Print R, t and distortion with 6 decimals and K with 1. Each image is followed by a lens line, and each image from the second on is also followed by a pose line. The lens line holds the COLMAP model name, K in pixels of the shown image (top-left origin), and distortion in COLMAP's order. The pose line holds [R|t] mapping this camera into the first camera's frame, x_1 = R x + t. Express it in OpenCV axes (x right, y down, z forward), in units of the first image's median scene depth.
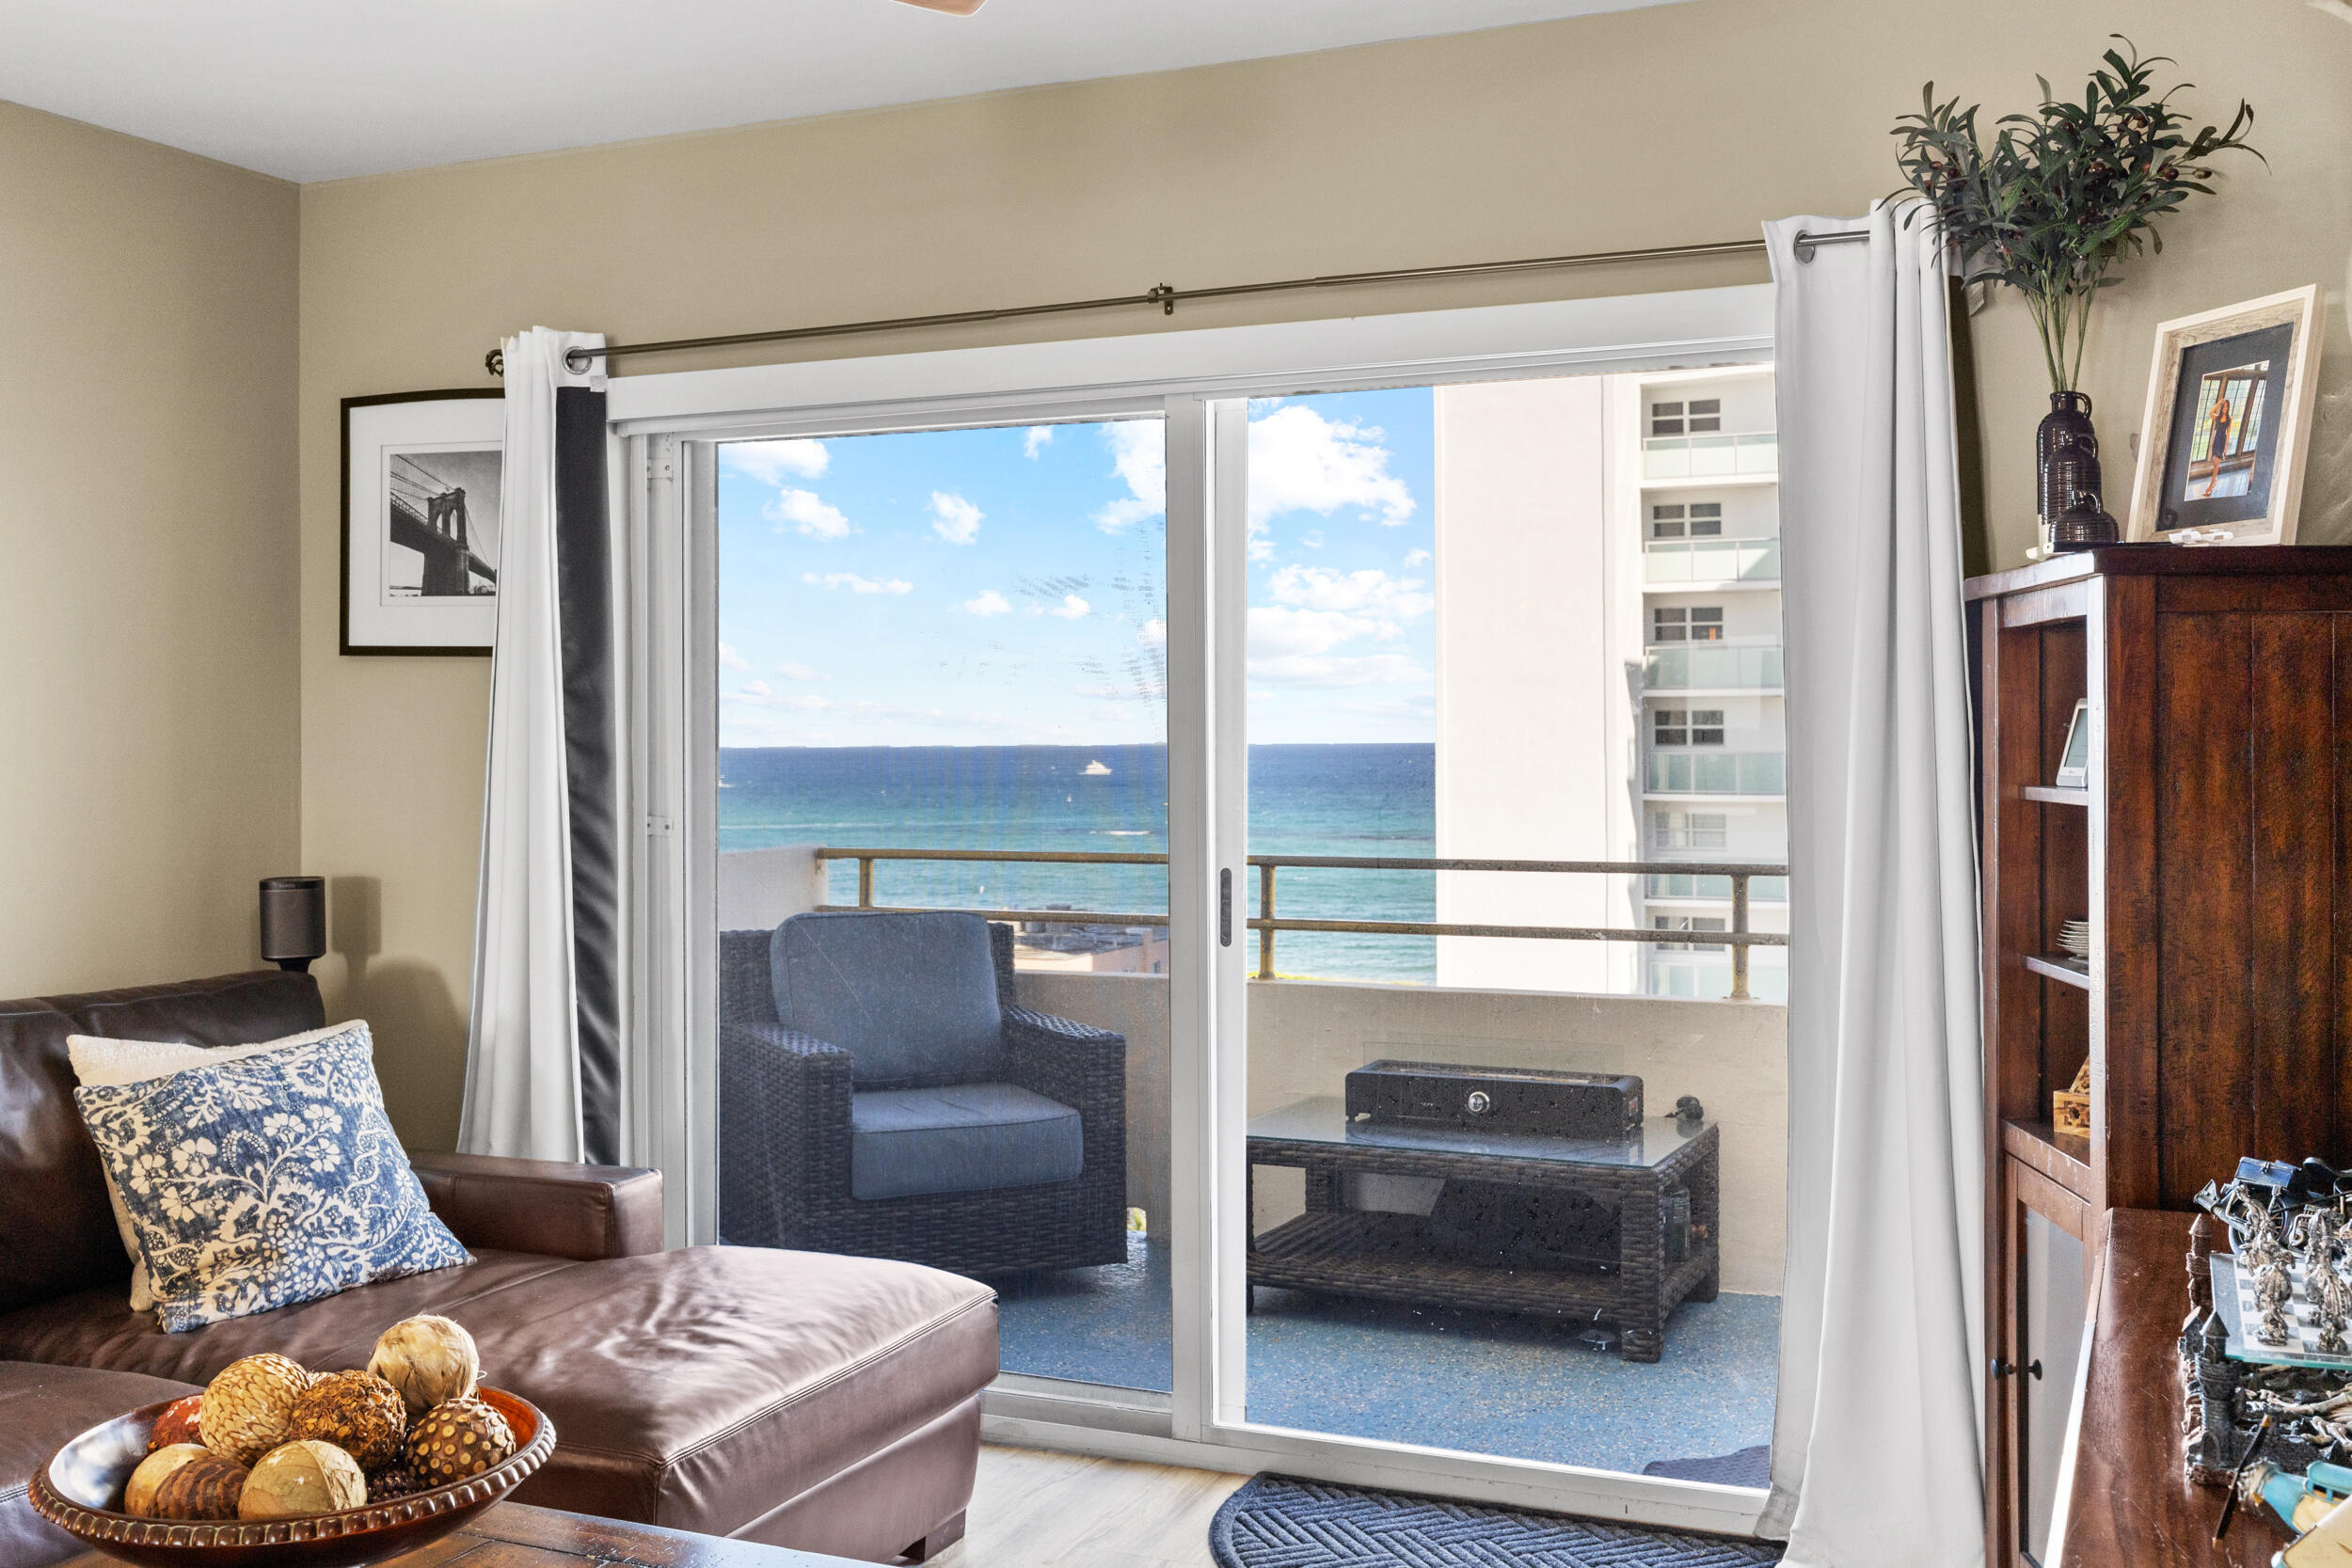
lens RADIAL K [[2273.1, 0, 1174.6], [0, 2273.1, 711.9], [0, 0, 1]] dist [0.005461, 0.001166]
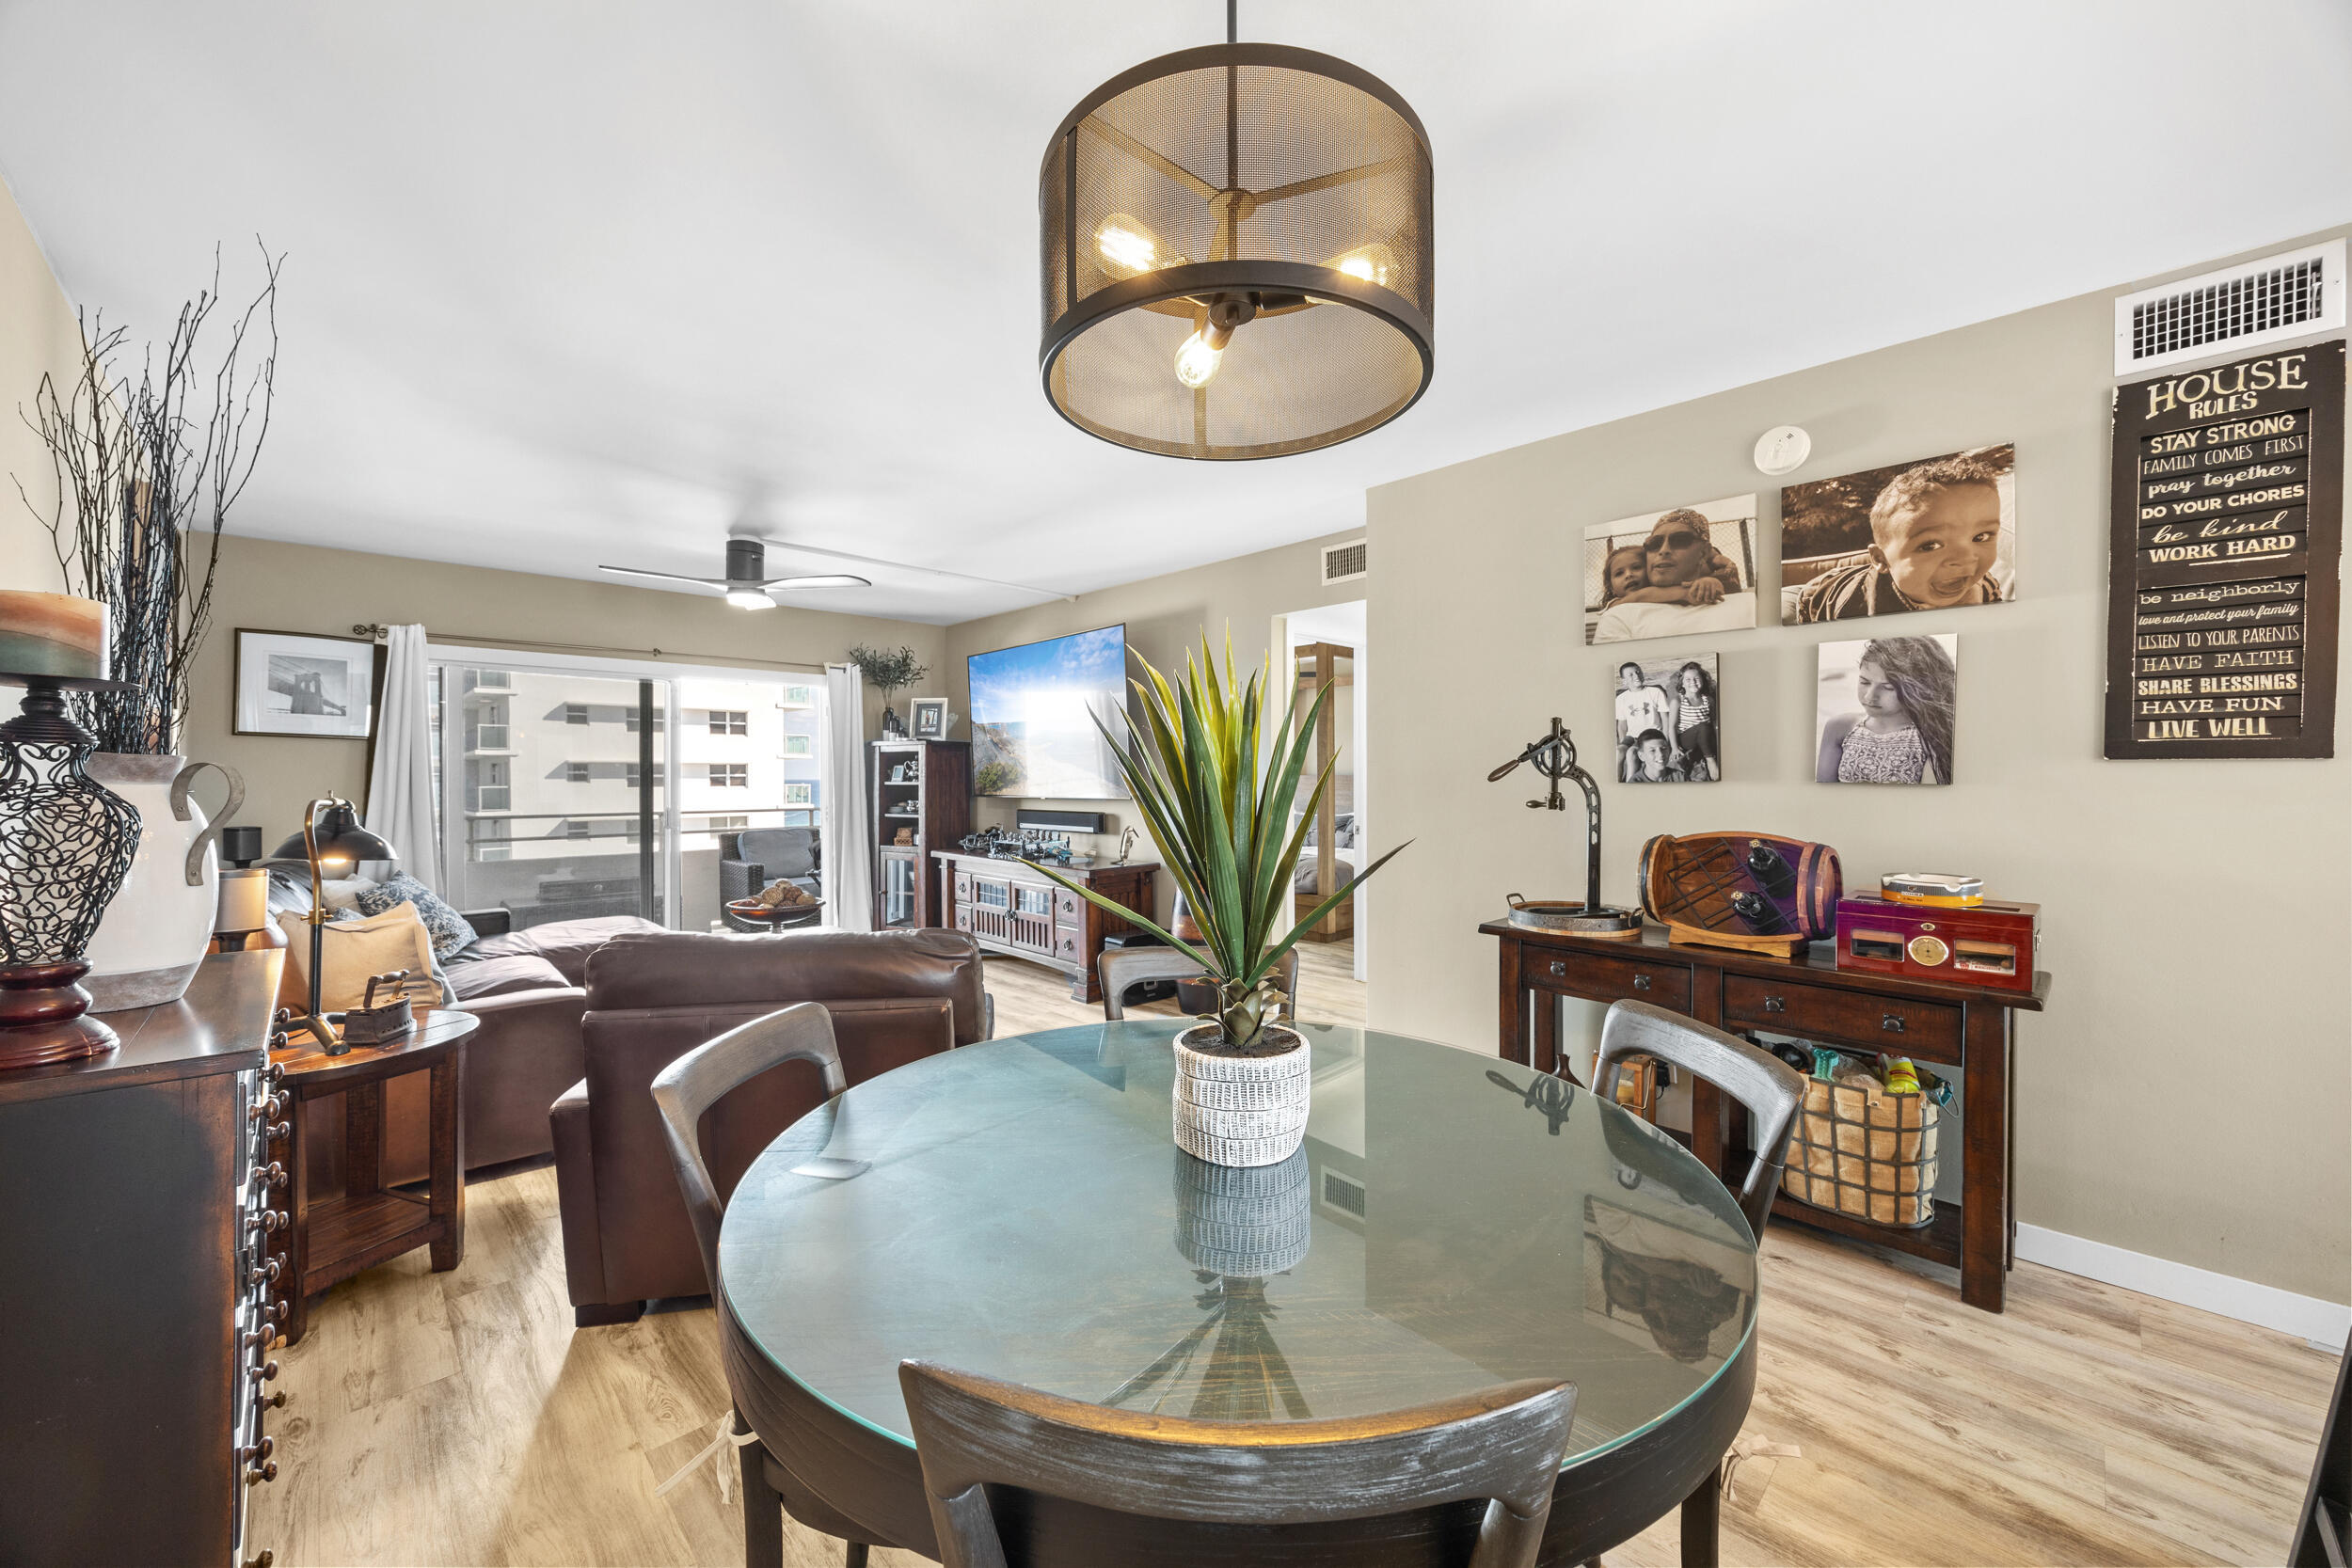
lens RADIAL K [[875.9, 0, 1180.9], [0, 875.9, 776.6], [0, 0, 1]] dist [0.000666, 0.000175]
pose [[0.368195, 0.002887, 0.929744, -1.123487], [-0.009361, 0.999956, 0.000602, 0.011639], [-0.929701, -0.008925, 0.368206, -0.346758]]
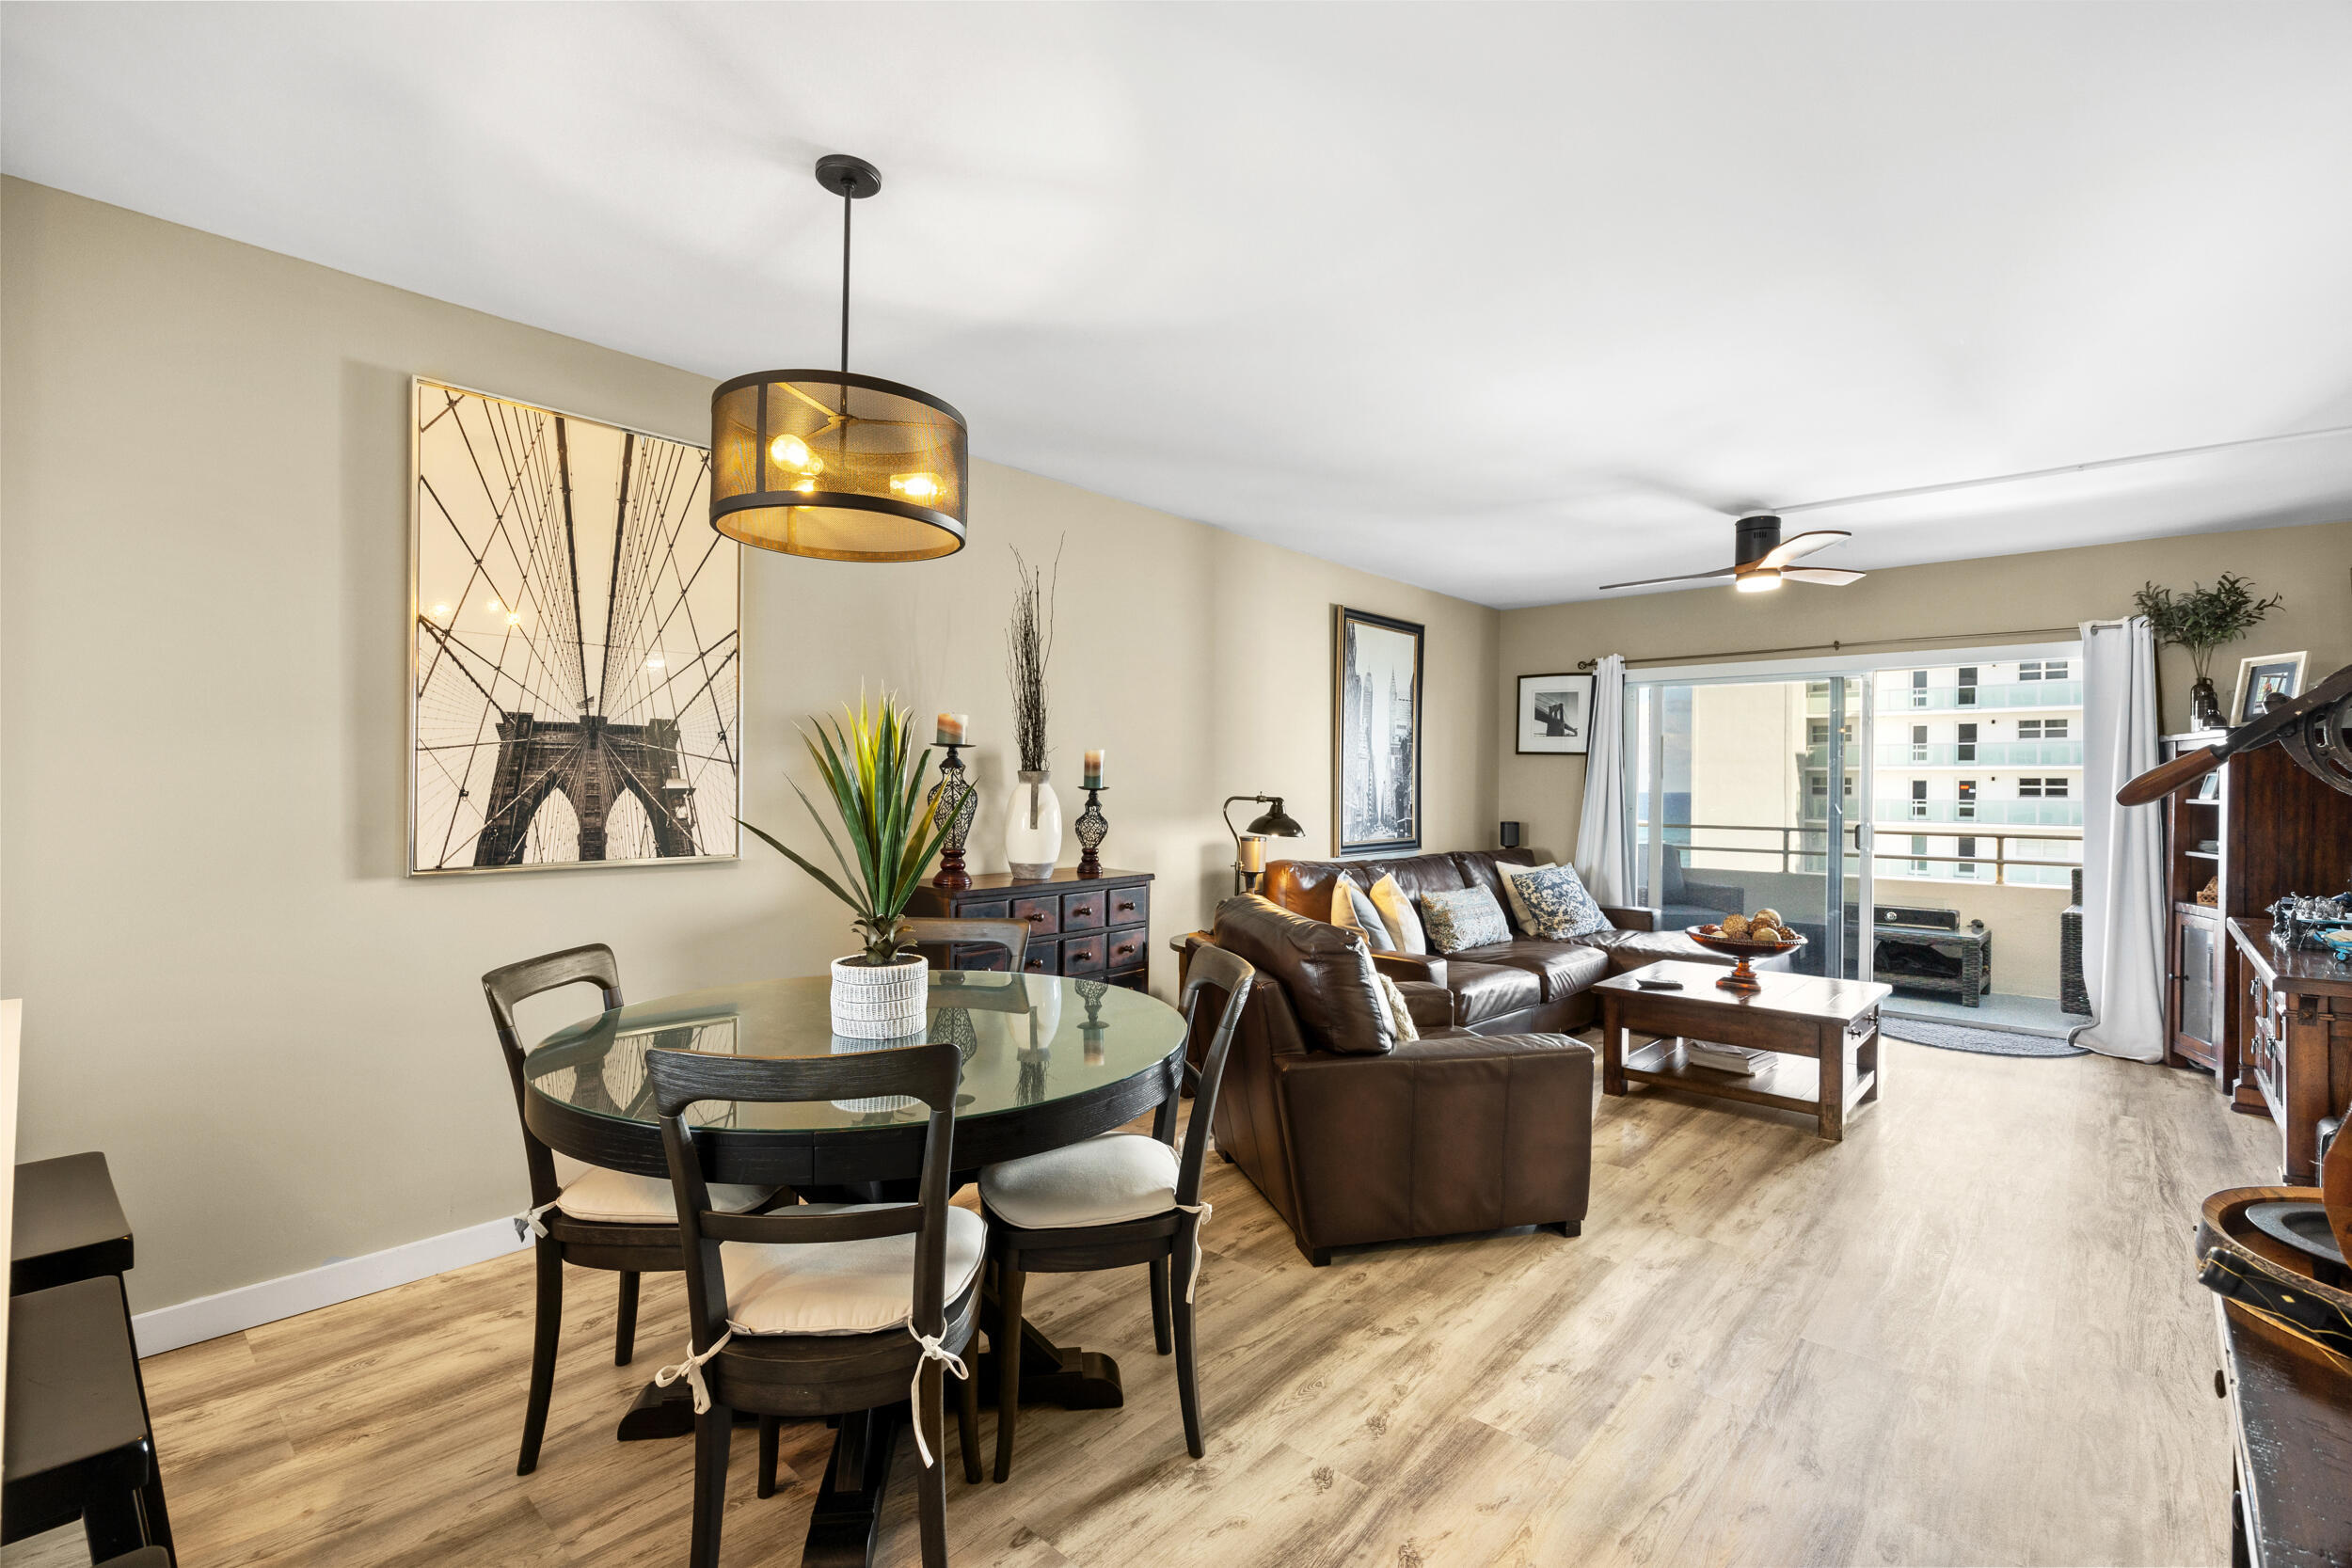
lens RADIAL K [[1060.7, 0, 1176.0], [0, 1060.7, 784.0], [0, 0, 1]] dist [-0.002135, -0.001079]
pose [[0.951920, 0.013192, -0.306063, -0.479342], [-0.010267, 0.999885, 0.011165, 0.007432], [0.306175, -0.007486, 0.951946, -0.787159]]
